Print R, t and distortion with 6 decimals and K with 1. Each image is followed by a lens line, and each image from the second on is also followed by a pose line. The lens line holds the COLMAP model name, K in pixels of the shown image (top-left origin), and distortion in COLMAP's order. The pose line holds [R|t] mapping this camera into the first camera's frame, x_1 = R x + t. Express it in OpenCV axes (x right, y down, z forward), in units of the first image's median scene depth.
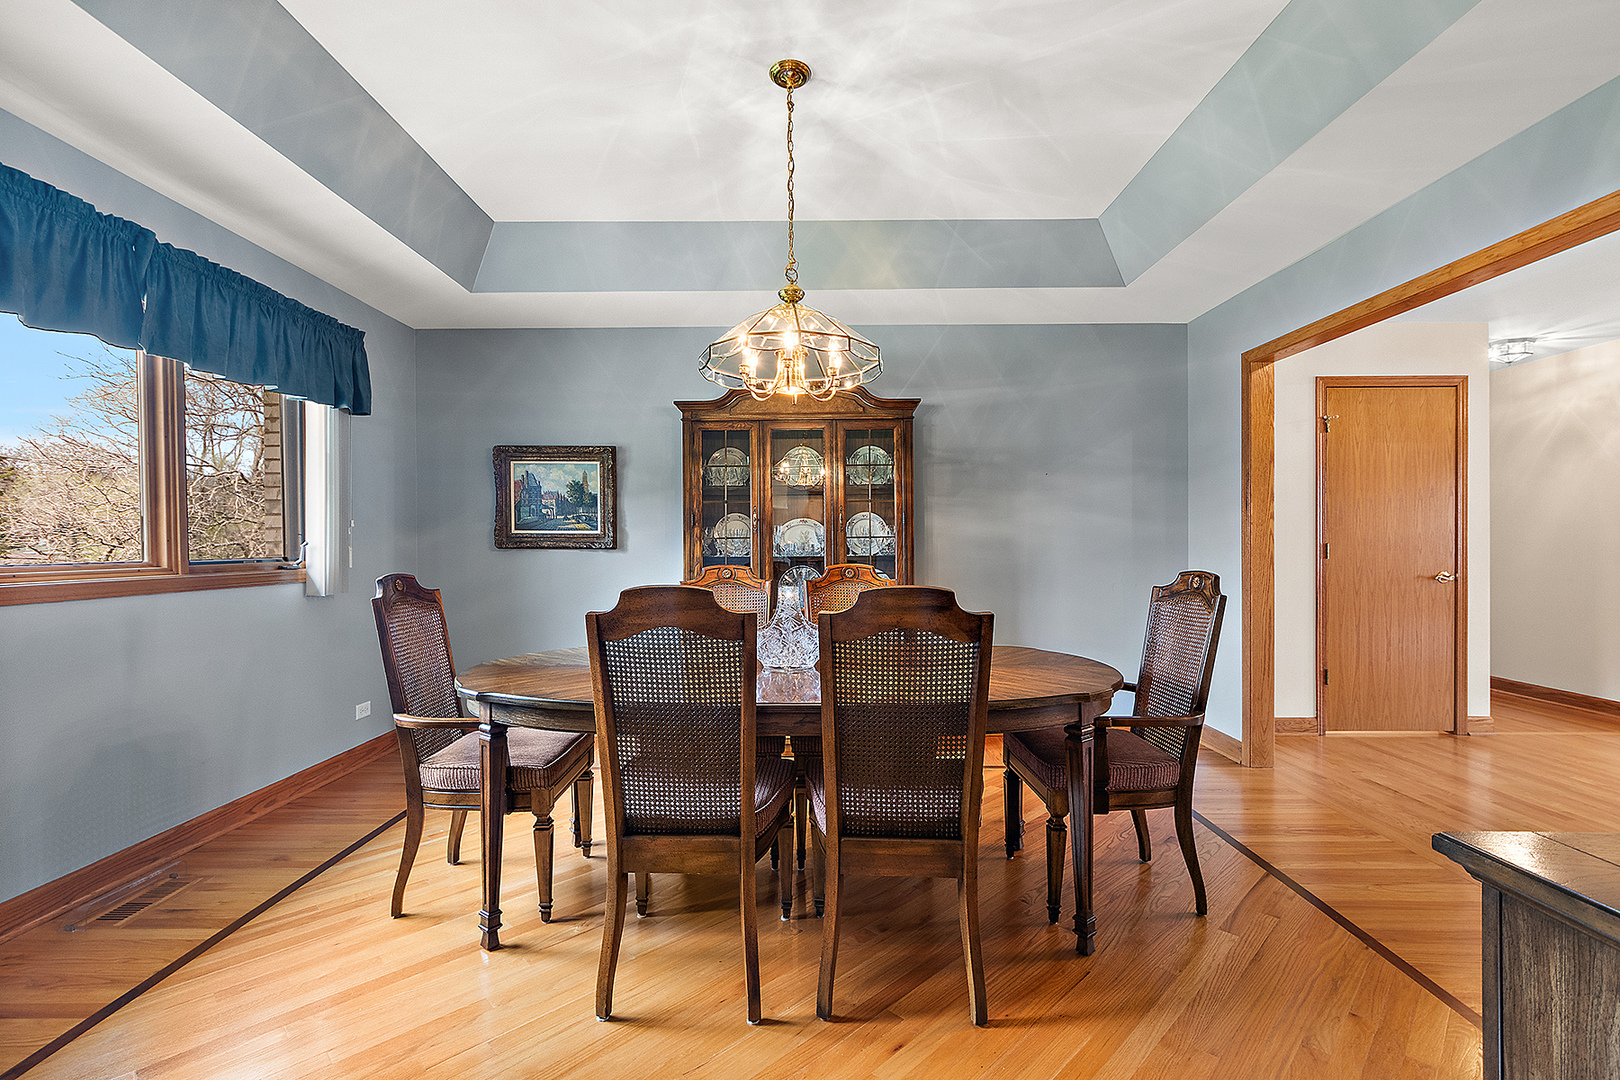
lens RADIAL K [[707.3, 0, 805.2], [0, 707.3, 539.8], [0, 0, 1]] dist [-0.002091, 0.000223]
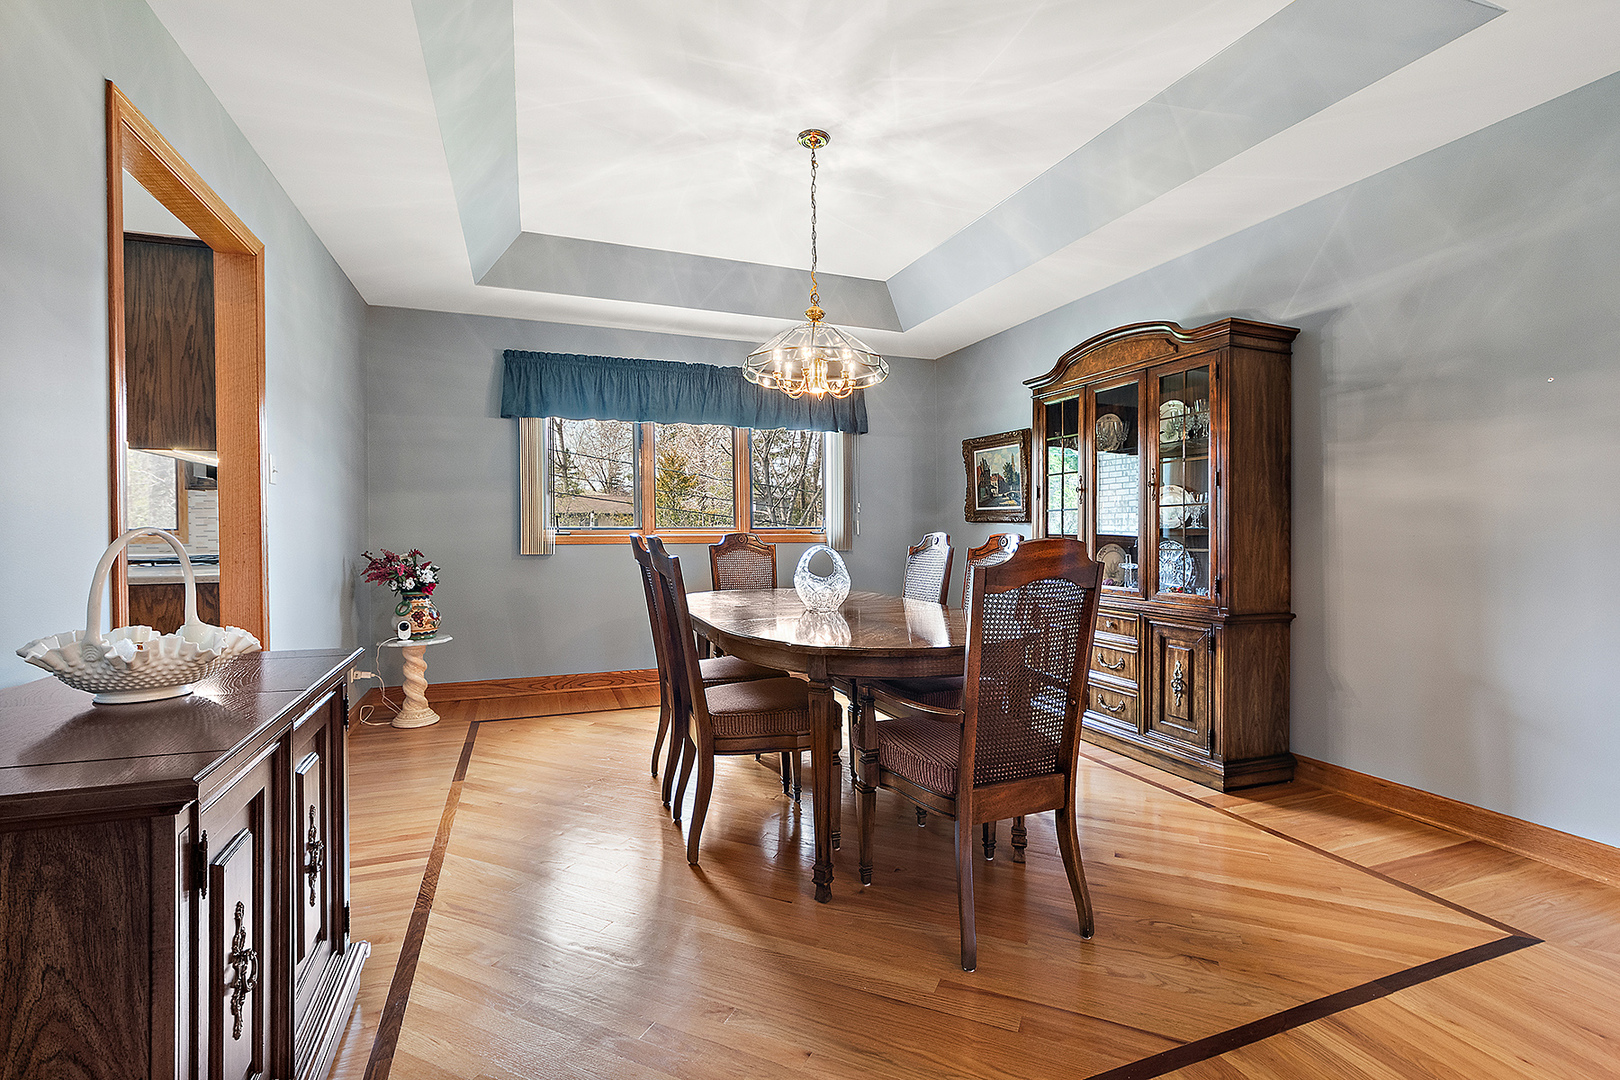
lens RADIAL K [[707.3, 0, 810.1], [0, 707.3, 538.4], [0, 0, 1]] dist [-0.002091, 0.000223]
pose [[0.389760, 0.015279, -0.920790, 0.615824], [0.006452, 0.999793, 0.019321, 0.014659], [0.920894, -0.013471, 0.389581, 0.266575]]
